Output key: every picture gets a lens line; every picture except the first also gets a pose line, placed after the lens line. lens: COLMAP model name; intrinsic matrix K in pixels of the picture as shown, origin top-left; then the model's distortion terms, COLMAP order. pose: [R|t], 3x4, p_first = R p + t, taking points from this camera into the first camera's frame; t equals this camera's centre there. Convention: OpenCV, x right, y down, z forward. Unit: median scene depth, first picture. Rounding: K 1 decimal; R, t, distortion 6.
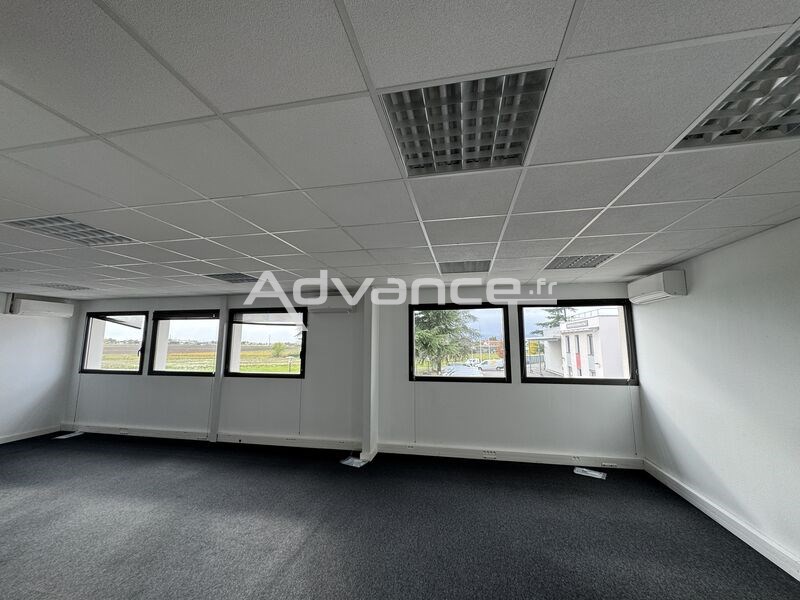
lens RADIAL K [[318.7, 0, 401.6], [0, 318.7, 300.0], [0, 0, 1]] dist [-0.001311, 0.000139]
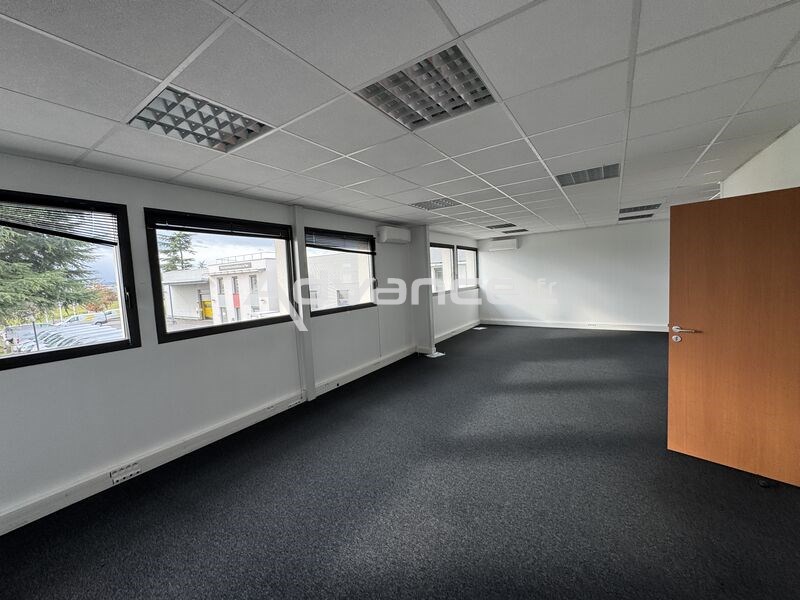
lens RADIAL K [[318.7, 0, 397.3], [0, 318.7, 299.0], [0, 0, 1]] dist [-0.001311, 0.000139]
pose [[0.387575, -0.082030, 0.918181, -1.185992], [-0.074005, 0.990049, 0.119689, 0.092879], [-0.918863, -0.114339, 0.377648, 0.536143]]
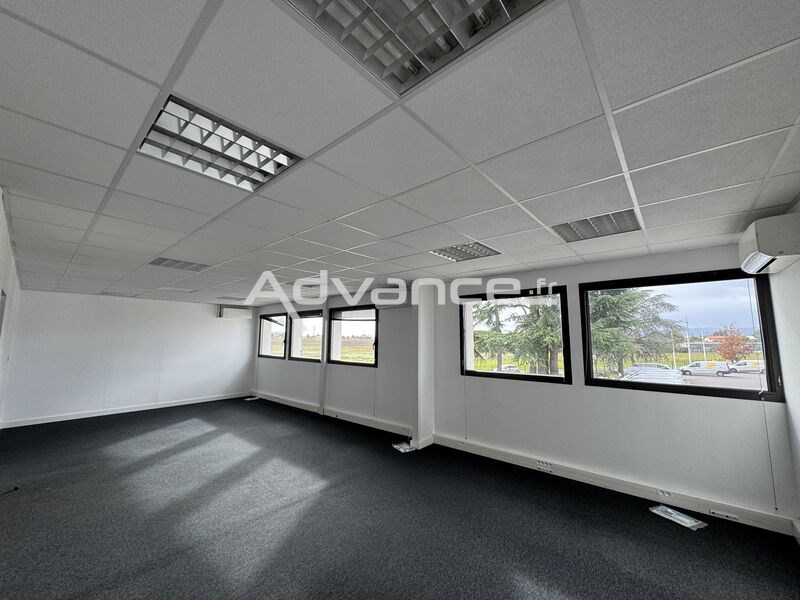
lens RADIAL K [[318.7, 0, 400.5], [0, 318.7, 298.3], [0, 0, 1]] dist [-0.001311, 0.000139]
pose [[0.869851, -0.058547, -0.489829, 0.320513], [0.062370, 0.998017, -0.008530, 0.017100], [0.489357, -0.023131, 0.871777, 0.066131]]
